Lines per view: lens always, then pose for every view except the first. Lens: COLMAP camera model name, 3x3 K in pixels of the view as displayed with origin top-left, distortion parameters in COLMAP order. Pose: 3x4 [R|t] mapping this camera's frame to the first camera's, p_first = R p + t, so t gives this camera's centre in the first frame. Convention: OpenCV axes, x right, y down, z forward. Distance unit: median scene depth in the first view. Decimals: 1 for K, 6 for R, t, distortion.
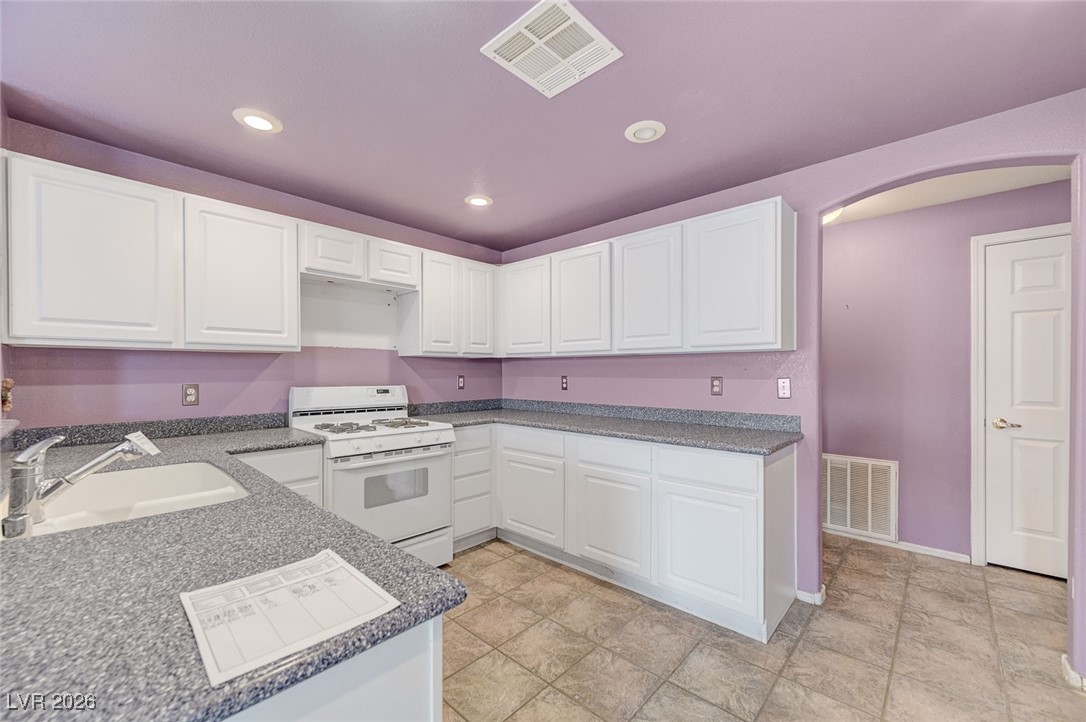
lens RADIAL K [[430.8, 0, 549.1], [0, 430.8, 373.5], [0, 0, 1]] dist [0.002428, 0.000370]
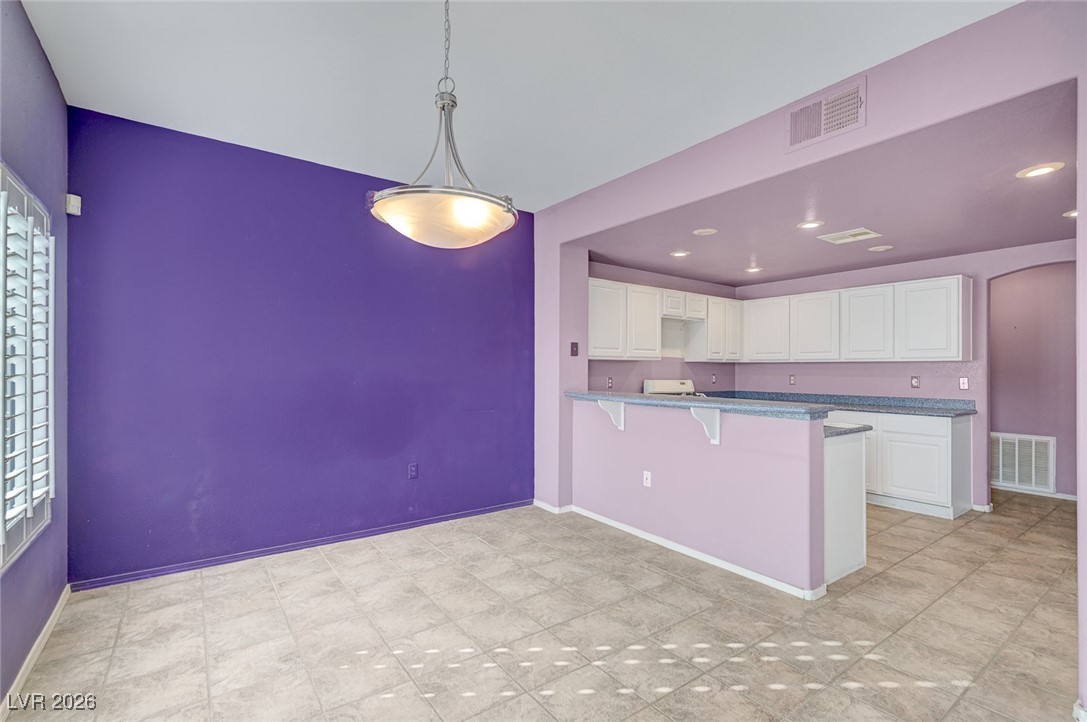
lens RADIAL K [[491.8, 0, 550.3], [0, 491.8, 367.3], [0, 0, 1]] dist [0.000495, 0.000285]
pose [[0.979601, 0.006559, -0.200843, -0.536953], [-0.008922, 0.999901, -0.010864, 0.005645], [0.200752, 0.012434, 0.979563, -0.994838]]
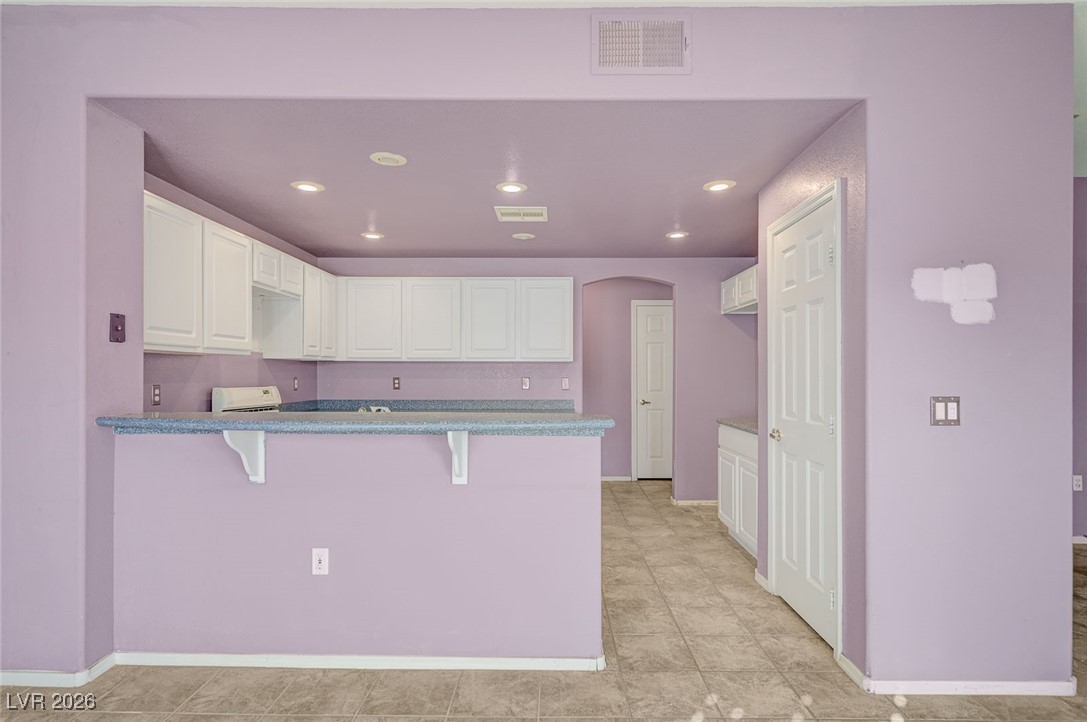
lens RADIAL K [[575.3, 0, 545.5], [0, 575.3, 373.5], [0, 0, 1]] dist [-0.002034, -0.000345]
pose [[0.748708, 0.002913, 0.662894, -0.863132], [0.001343, 0.999982, -0.005911, 0.005789], [-0.662899, 0.005316, 0.748690, -0.547956]]
